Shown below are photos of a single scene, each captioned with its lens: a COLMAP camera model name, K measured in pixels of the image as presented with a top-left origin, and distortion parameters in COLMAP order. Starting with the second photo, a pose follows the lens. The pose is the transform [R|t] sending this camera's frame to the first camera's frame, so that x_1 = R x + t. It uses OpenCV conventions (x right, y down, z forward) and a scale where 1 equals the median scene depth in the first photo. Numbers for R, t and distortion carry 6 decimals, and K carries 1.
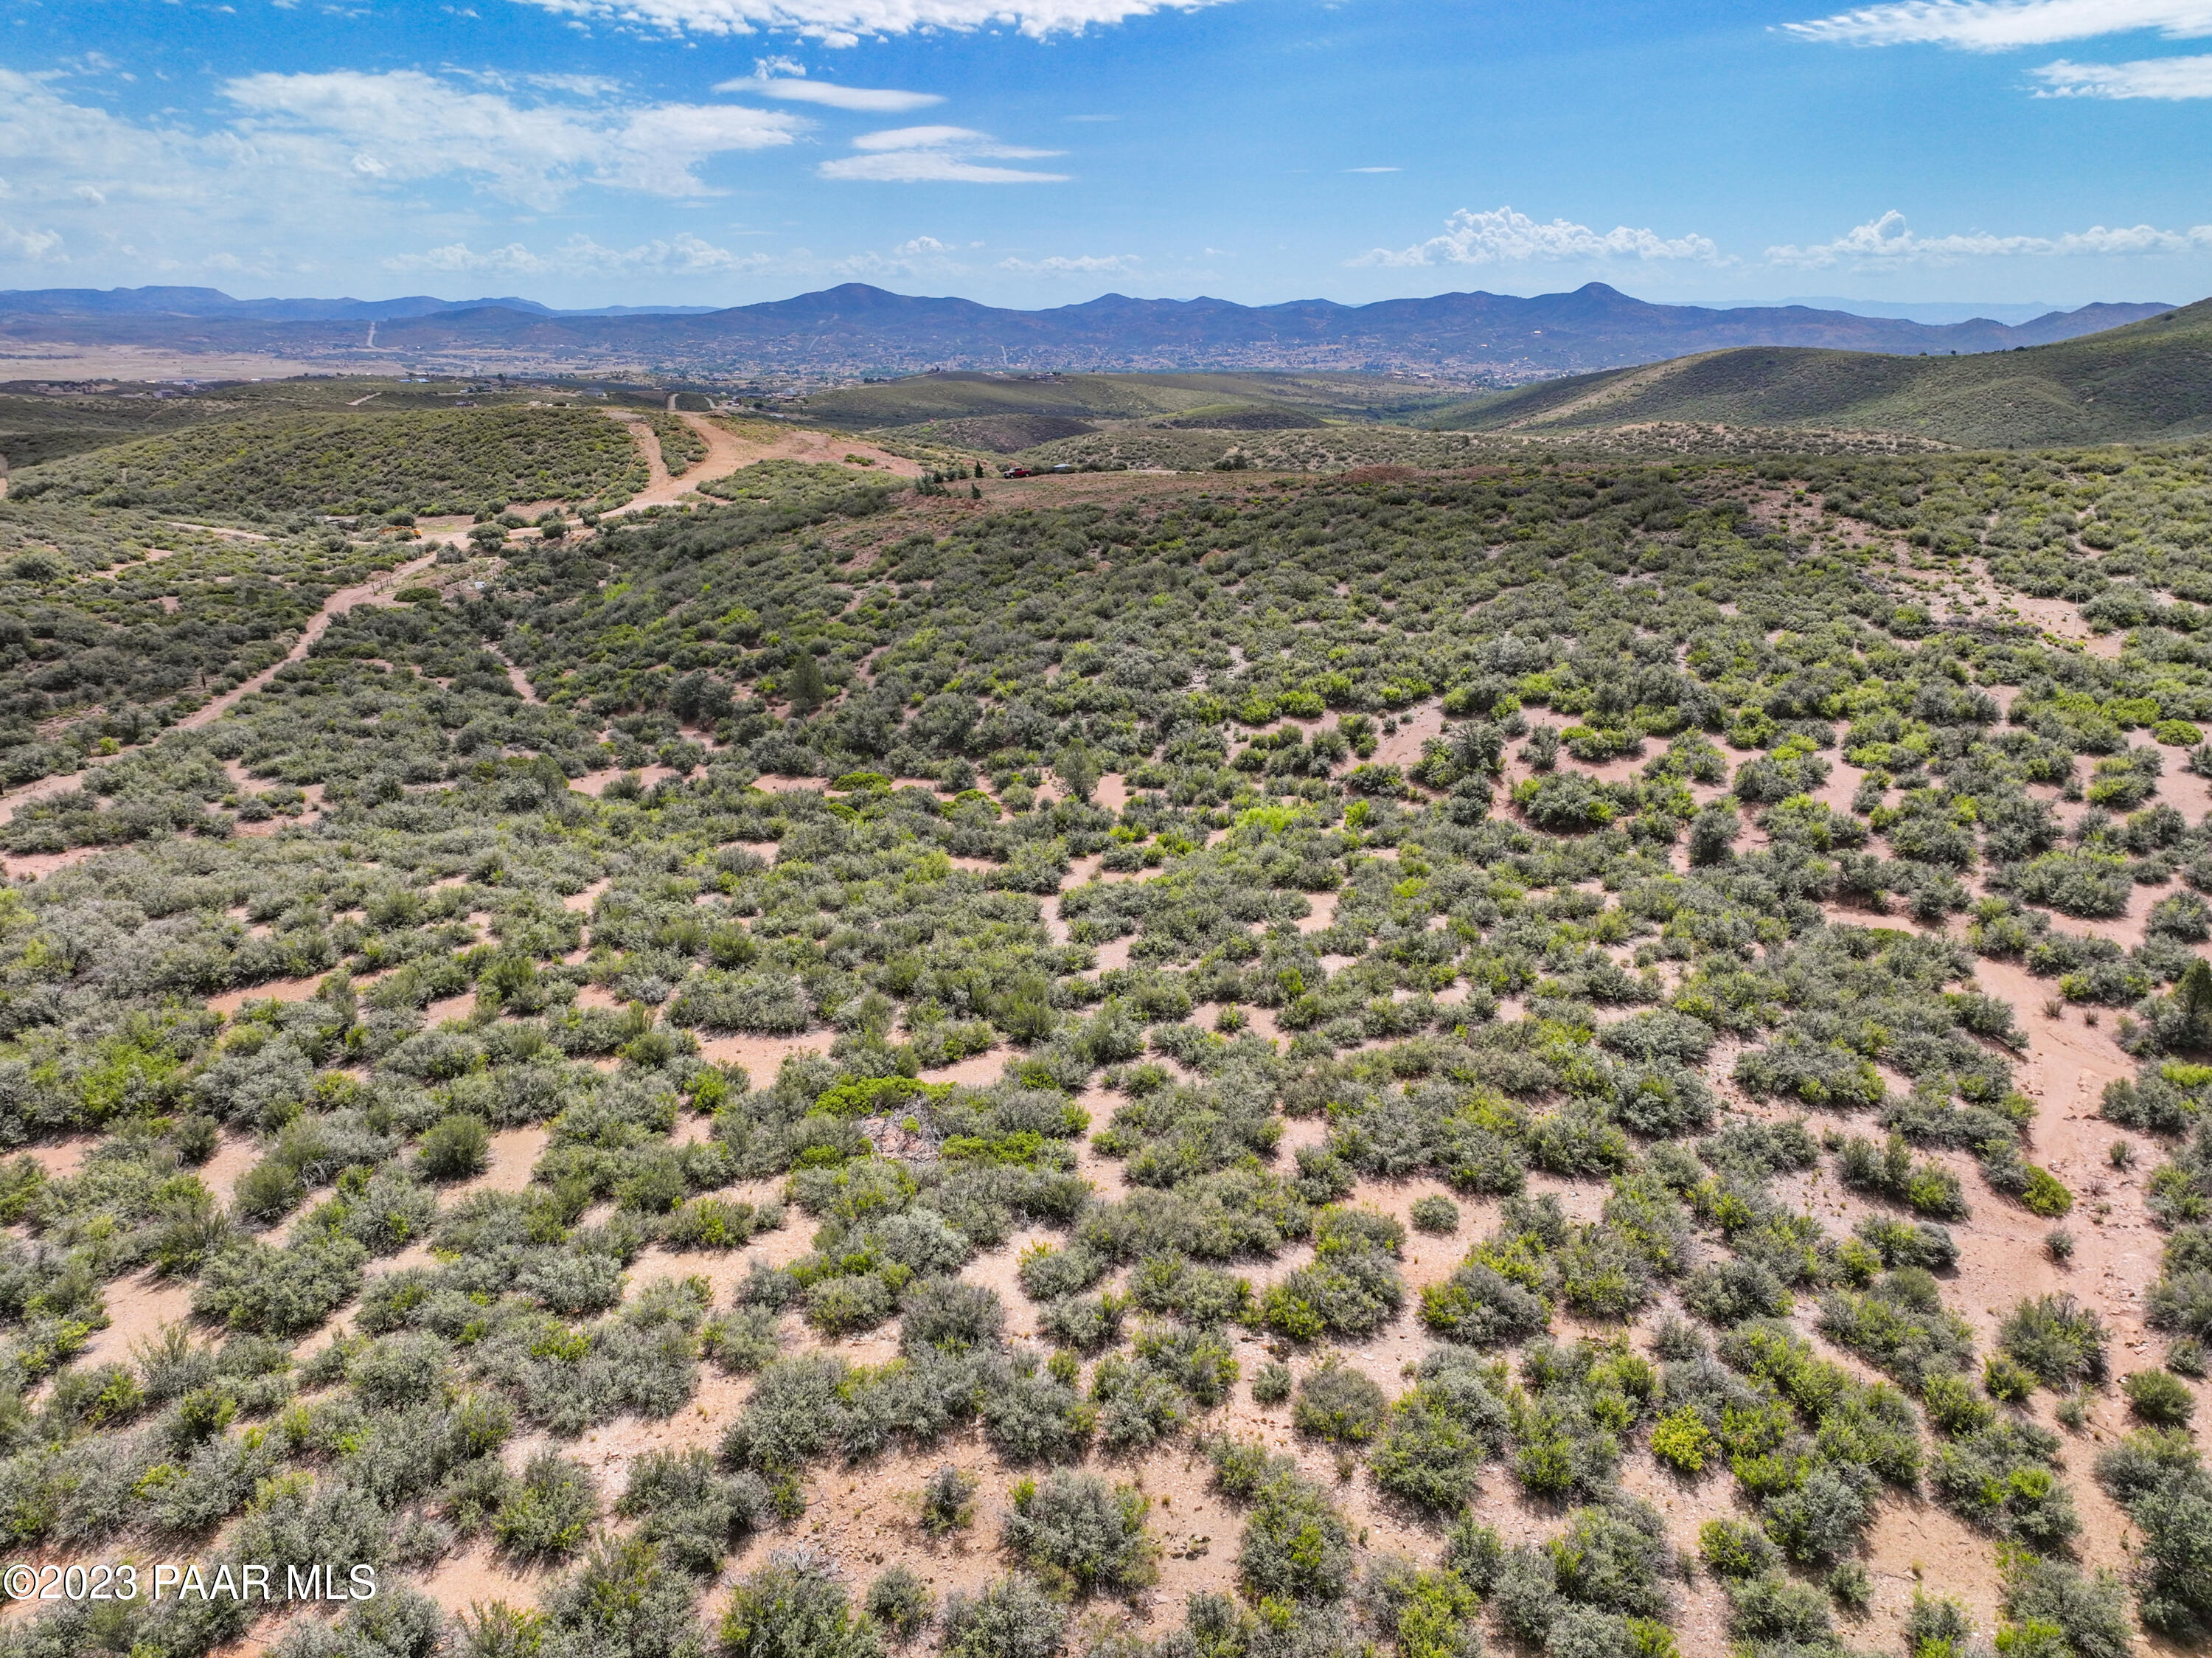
lens RADIAL K [[1575.0, 0, 1119.8], [0, 1575.0, 825.5], [0, 0, 1]] dist [-0.001588, 0.022236]
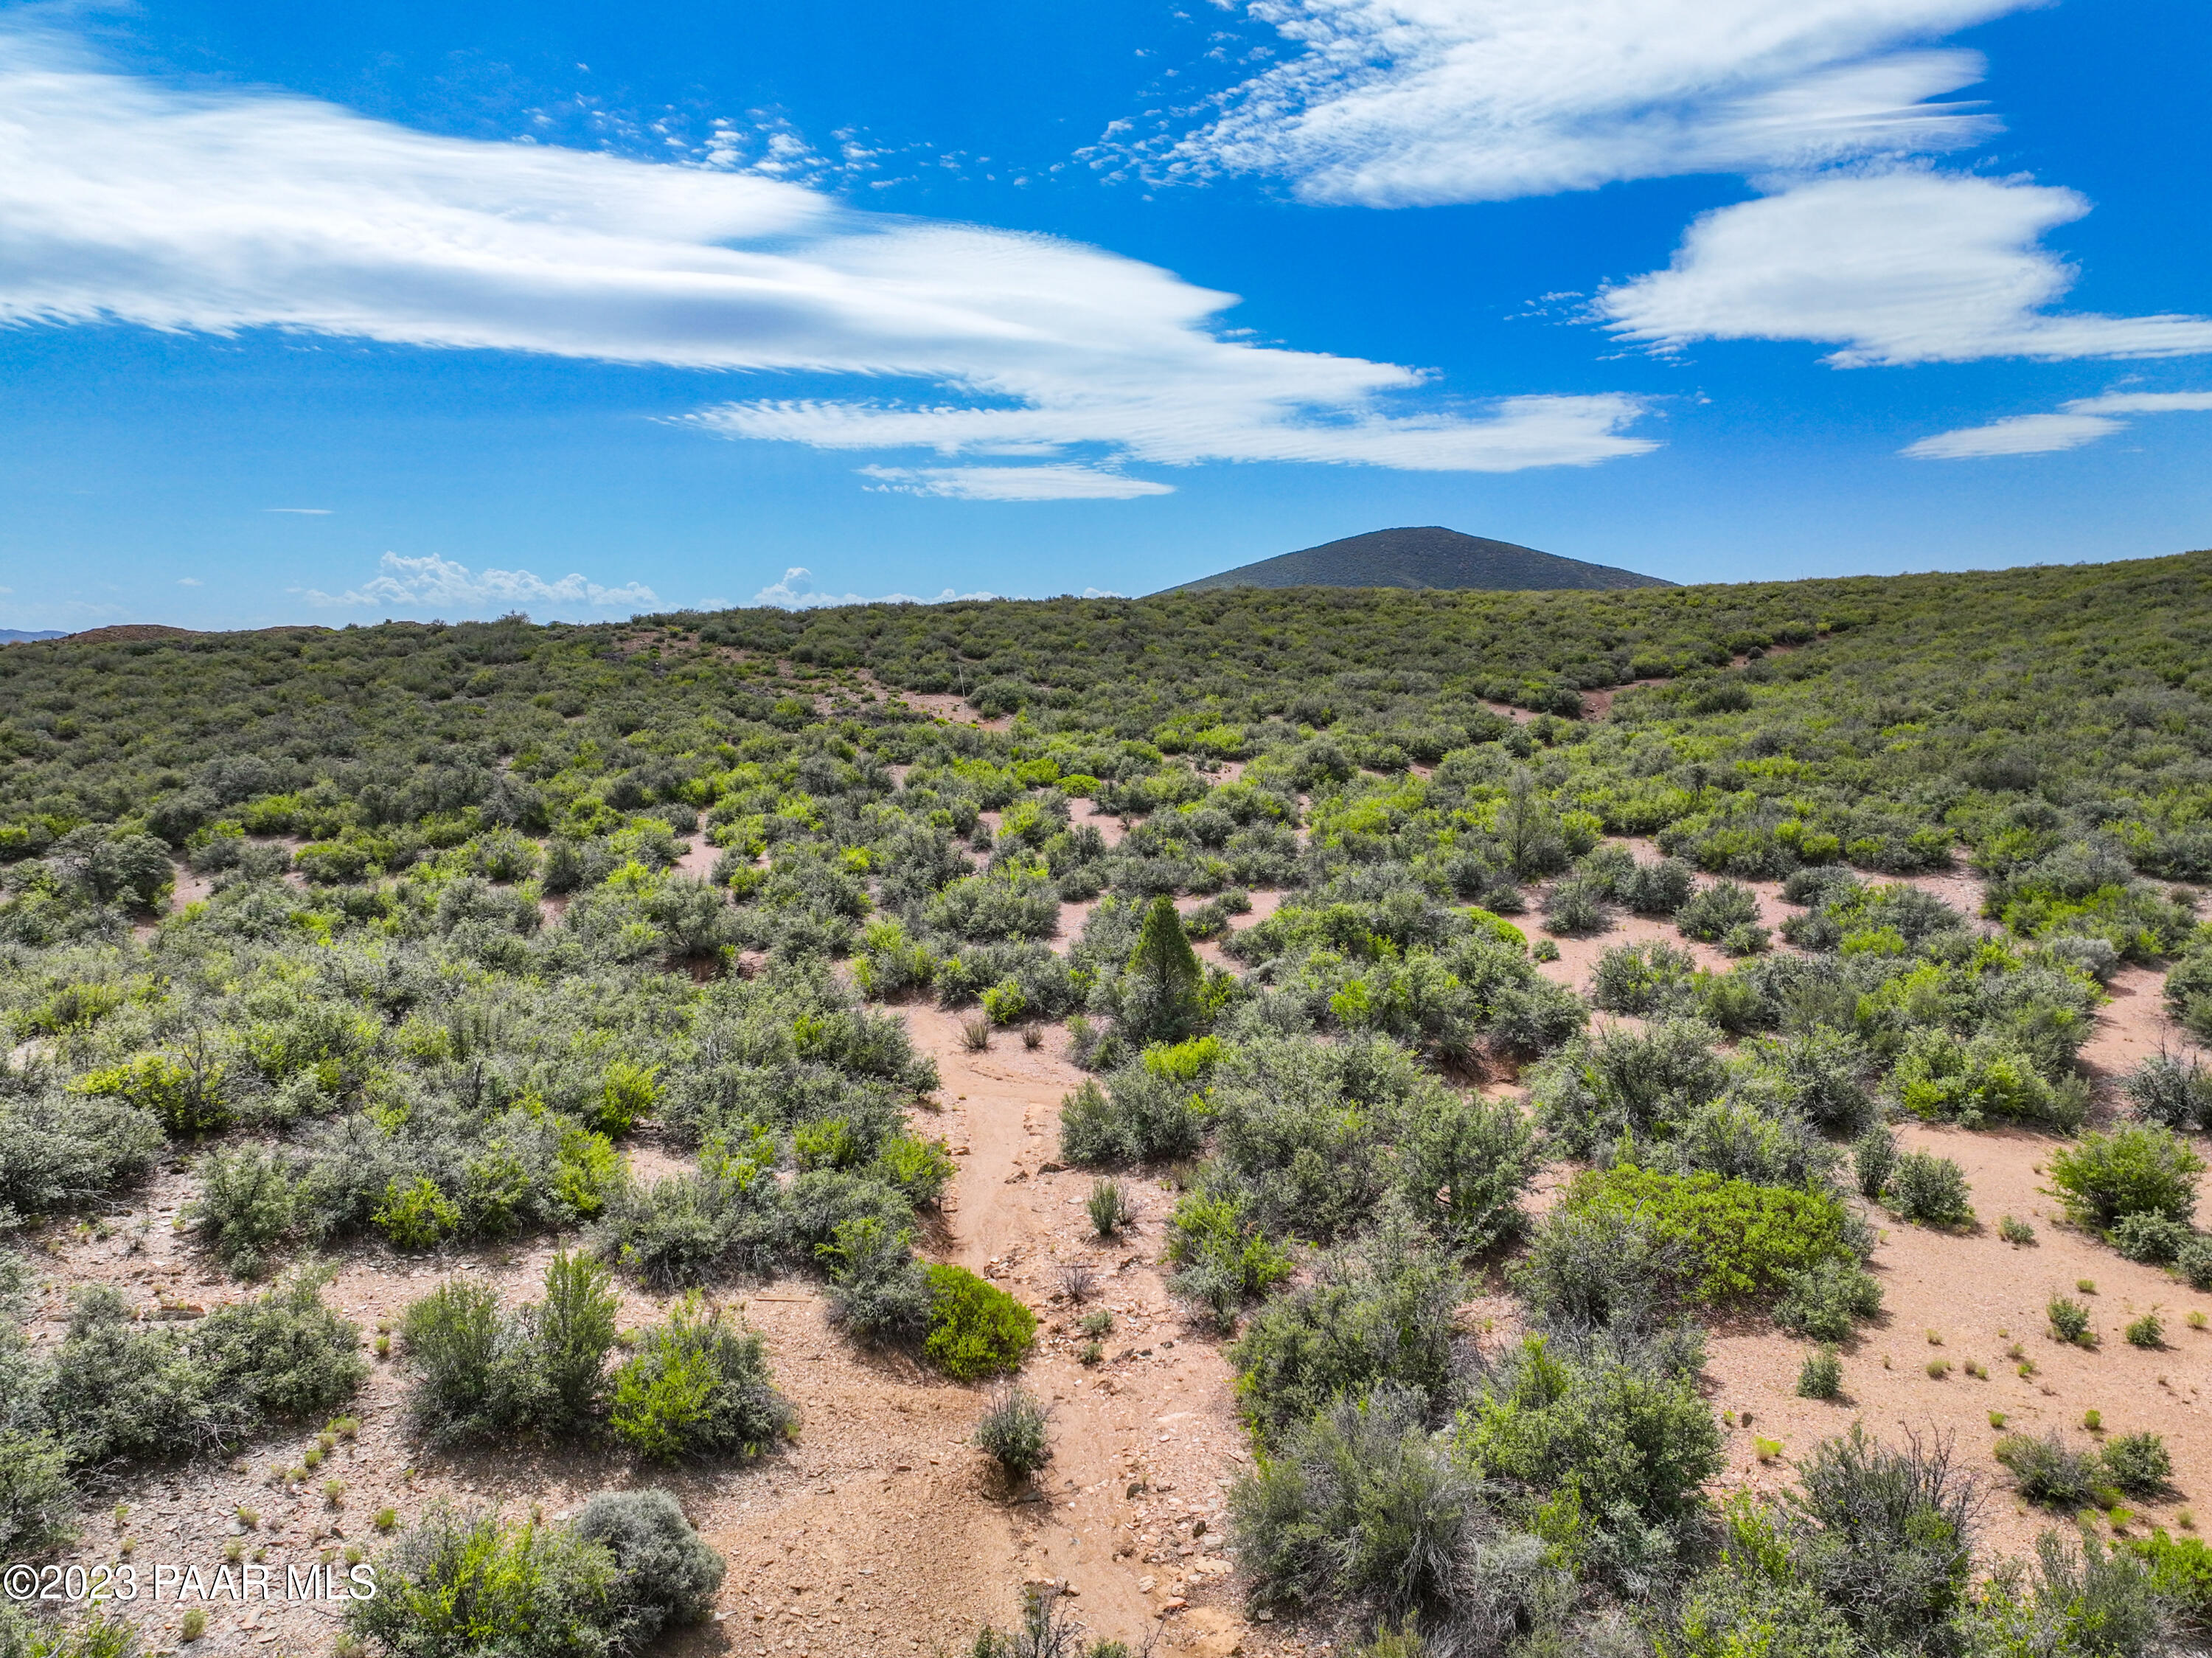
lens RADIAL K [[1523.7, 0, 1113.4], [0, 1523.7, 821.3], [0, 0, 1]] dist [0.005799, 0.008230]
pose [[0.815016, -0.056815, 0.576647, 0.277574], [0.178551, 0.971381, -0.156651, 0.122755], [-0.551243, 0.230633, 0.801835, 0.445728]]
